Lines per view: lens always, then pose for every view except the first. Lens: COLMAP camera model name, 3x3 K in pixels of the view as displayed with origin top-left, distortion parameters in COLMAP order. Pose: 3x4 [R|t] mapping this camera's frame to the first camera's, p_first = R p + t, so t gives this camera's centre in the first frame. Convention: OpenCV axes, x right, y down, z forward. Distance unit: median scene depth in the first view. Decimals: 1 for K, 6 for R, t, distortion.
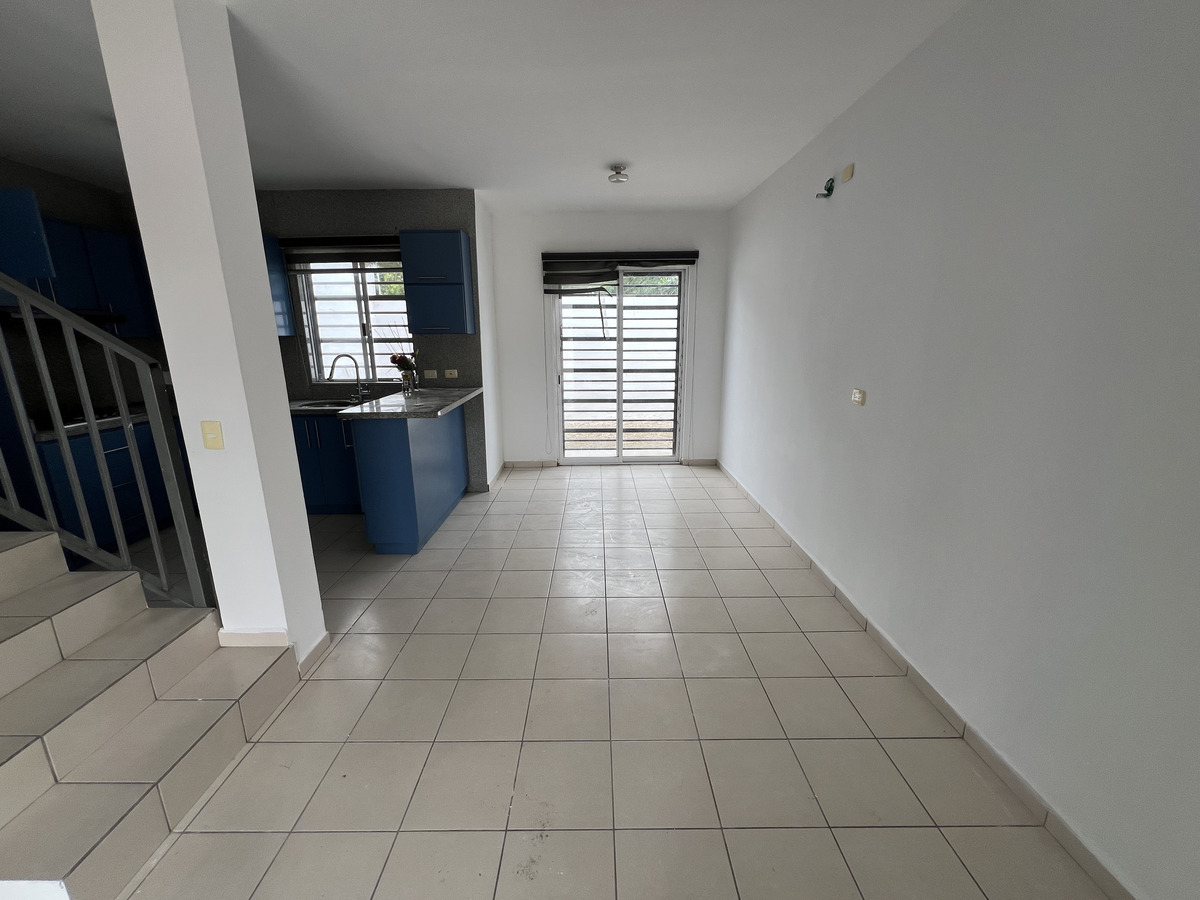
lens RADIAL K [[482.1, 0, 595.1], [0, 482.1, 448.8], [0, 0, 1]] dist [-0.000754, 0.000216]
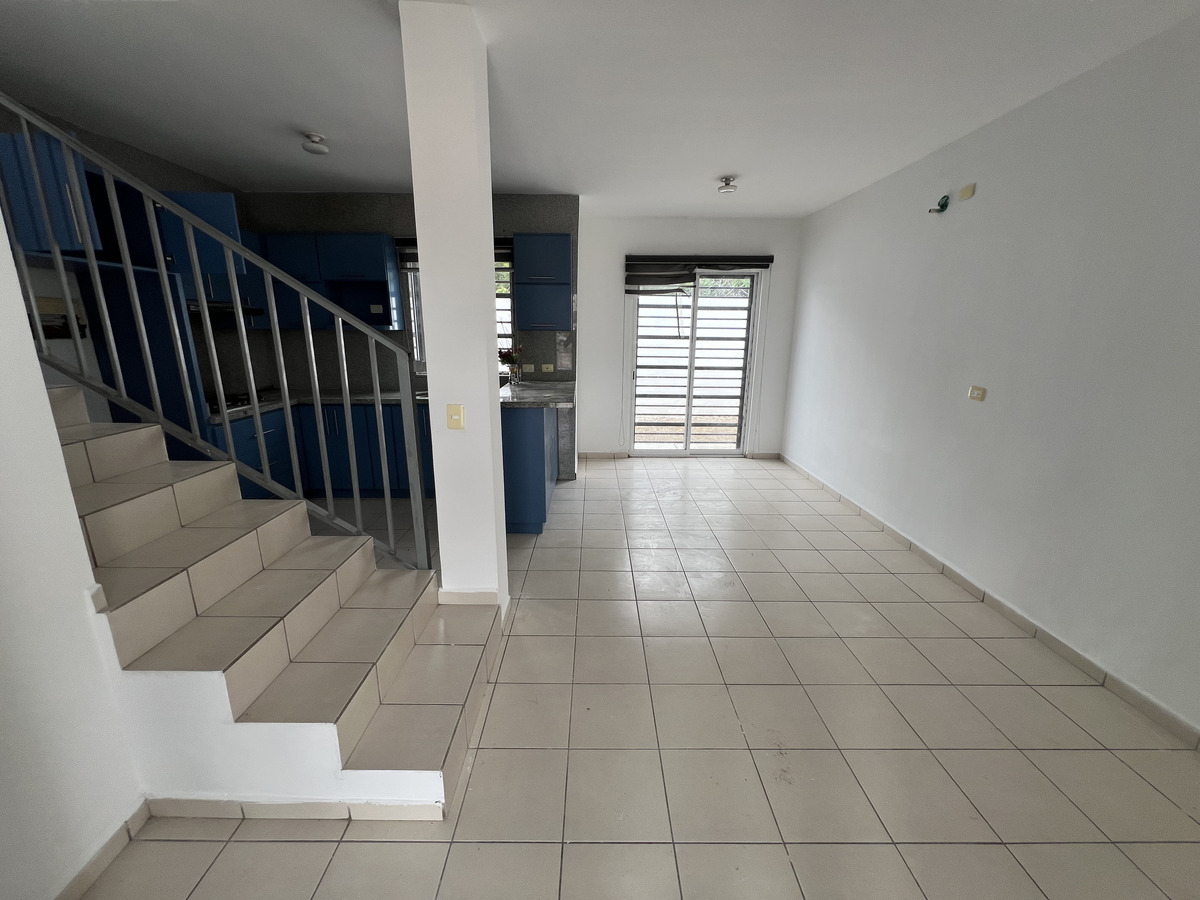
lens RADIAL K [[480.2, 0, 594.9], [0, 480.2, 449.0], [0, 0, 1]] dist [-0.000998, 0.000529]
pose [[0.999881, 0.013976, 0.006524, -0.204829], [-0.014009, 0.999889, 0.005121, 0.016716], [-0.006452, -0.005212, 0.999966, -0.063940]]
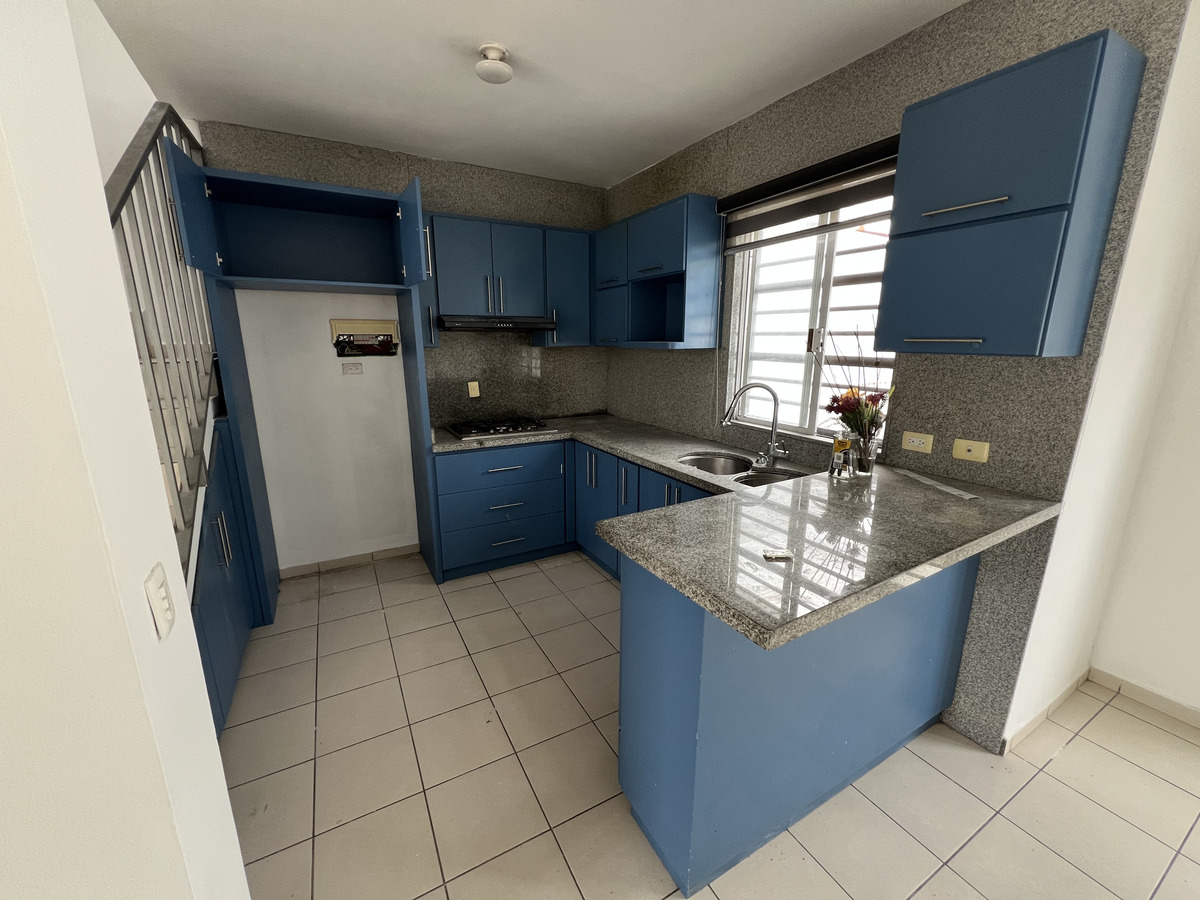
lens RADIAL K [[480.2, 0, 598.3], [0, 480.2, 448.4], [0, 0, 1]] dist [-0.000998, 0.000529]
pose [[0.487899, 0.203907, -0.848750, -0.110446], [-0.210410, 0.971135, 0.112356, -0.140377], [0.847161, 0.123767, 0.516720, 0.536922]]
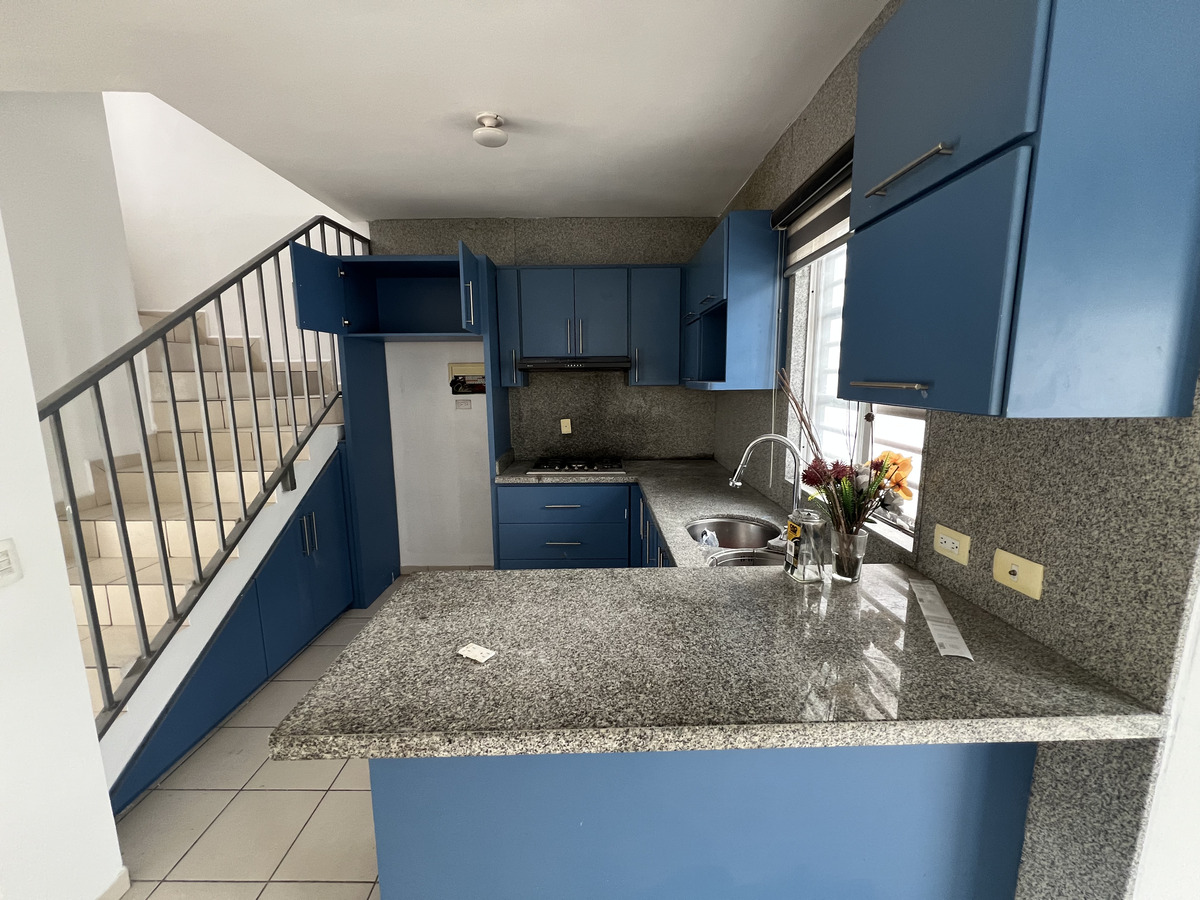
lens RADIAL K [[482.1, 0, 598.8], [0, 482.1, 448.7], [0, 0, 1]] dist [-0.000754, 0.000216]
pose [[0.002409, 0.159798, -0.987147, -0.079837], [-0.227453, 0.961363, 0.155070, -0.209800], [0.973786, 0.224156, 0.038662, 0.803254]]
